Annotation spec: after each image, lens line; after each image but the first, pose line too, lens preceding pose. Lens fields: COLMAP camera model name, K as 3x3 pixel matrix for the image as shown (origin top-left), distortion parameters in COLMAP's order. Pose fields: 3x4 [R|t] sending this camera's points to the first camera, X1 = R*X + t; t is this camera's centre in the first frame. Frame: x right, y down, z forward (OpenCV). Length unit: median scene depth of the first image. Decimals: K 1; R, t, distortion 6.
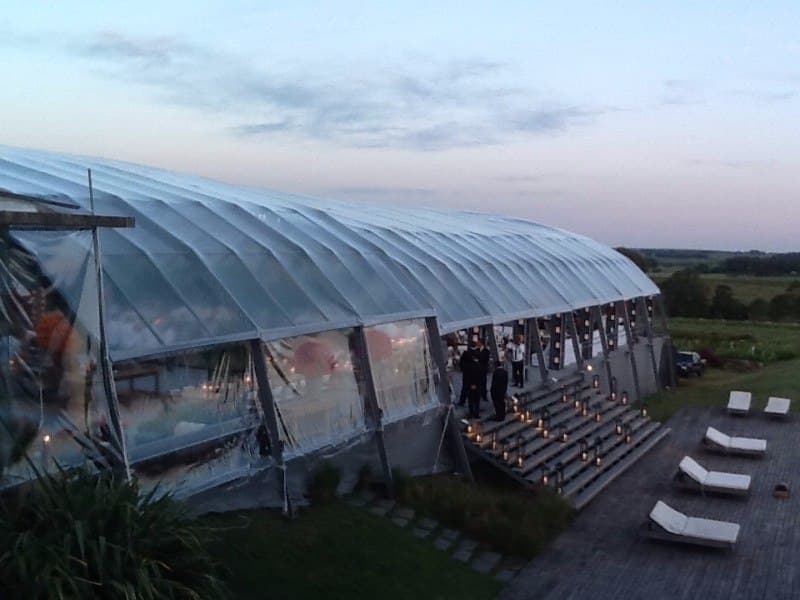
lens RADIAL K [[982.5, 0, 400.0], [0, 982.5, 300.0], [0, 0, 1]] dist [0.030421, -0.080169]
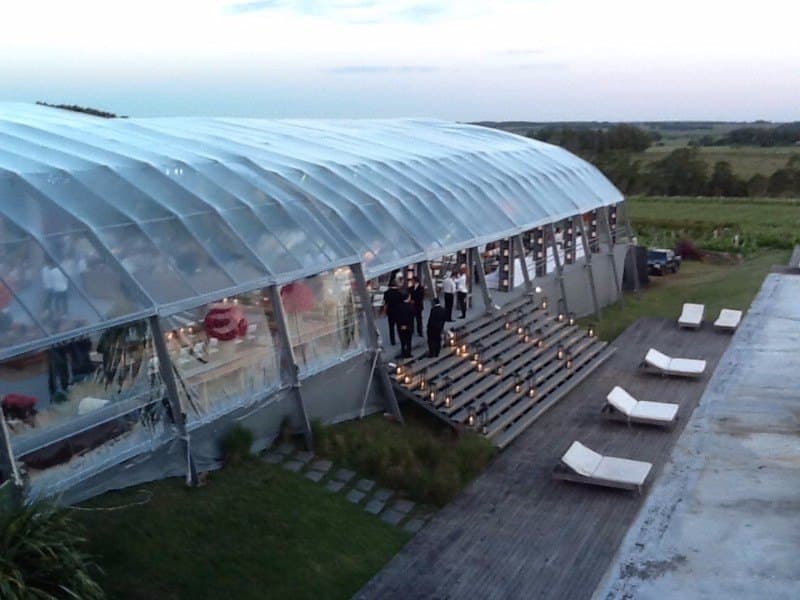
lens RADIAL K [[984.2, 0, 401.0], [0, 984.2, 313.6], [0, 0, 1]] dist [0.025137, -0.161941]
pose [[0.999721, -0.023216, -0.004440, 0.079968], [0.023604, 0.990475, 0.135656, -0.066338], [0.001249, -0.135723, 0.990746, -0.003661]]
